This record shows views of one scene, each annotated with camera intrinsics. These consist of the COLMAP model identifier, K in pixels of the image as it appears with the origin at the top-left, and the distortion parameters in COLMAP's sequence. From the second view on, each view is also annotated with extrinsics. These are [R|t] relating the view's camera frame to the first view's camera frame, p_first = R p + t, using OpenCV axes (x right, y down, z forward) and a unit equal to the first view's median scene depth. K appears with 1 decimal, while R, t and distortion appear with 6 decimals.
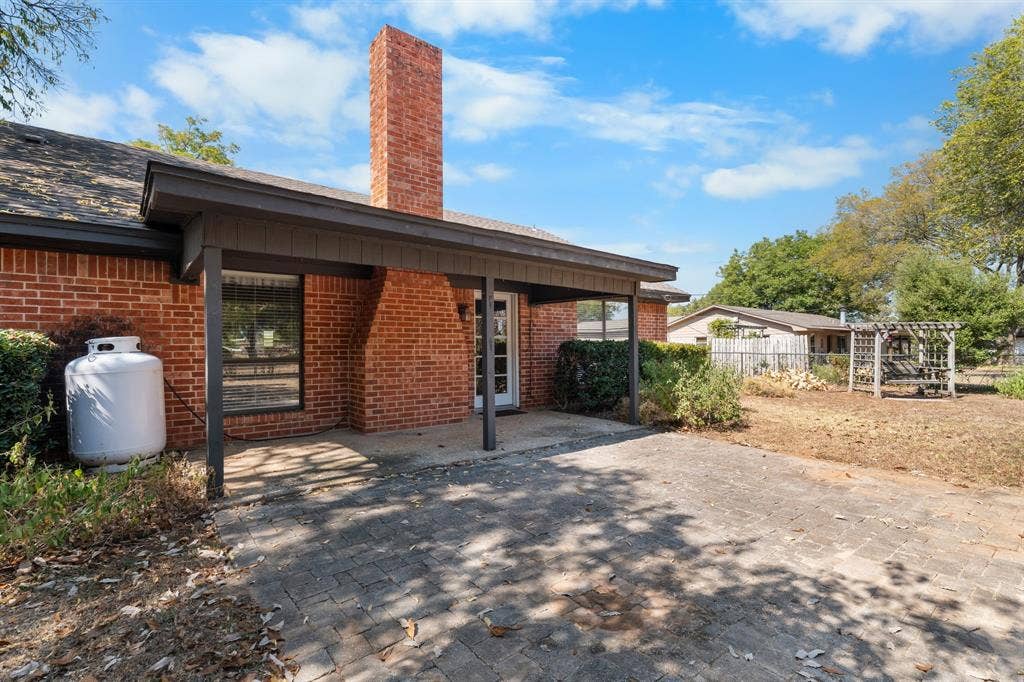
lens RADIAL K [[473.9, 0, 511.9], [0, 473.9, 341.8], [0, 0, 1]] dist [0.001432, 0.000123]
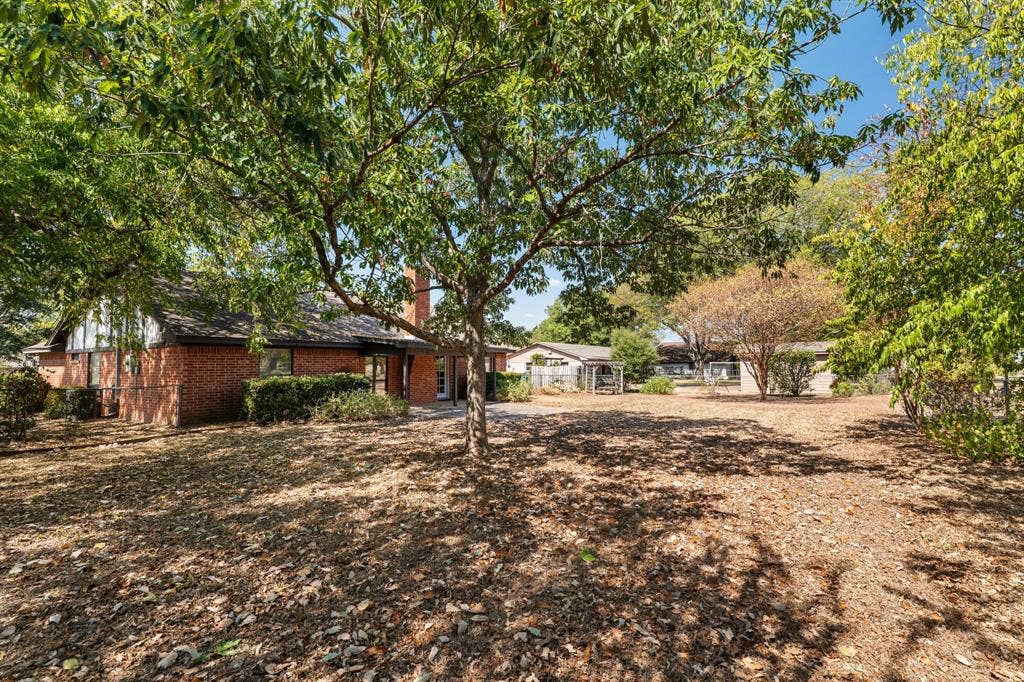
lens RADIAL K [[473.9, 0, 512.0], [0, 473.9, 343.1], [0, 0, 1]] dist [0.001432, 0.000123]
pose [[0.947525, 0.017666, 0.319194, -0.329814], [-0.005235, 0.999195, -0.039762, -0.038846], [-0.319640, 0.036004, 0.946855, -1.033825]]
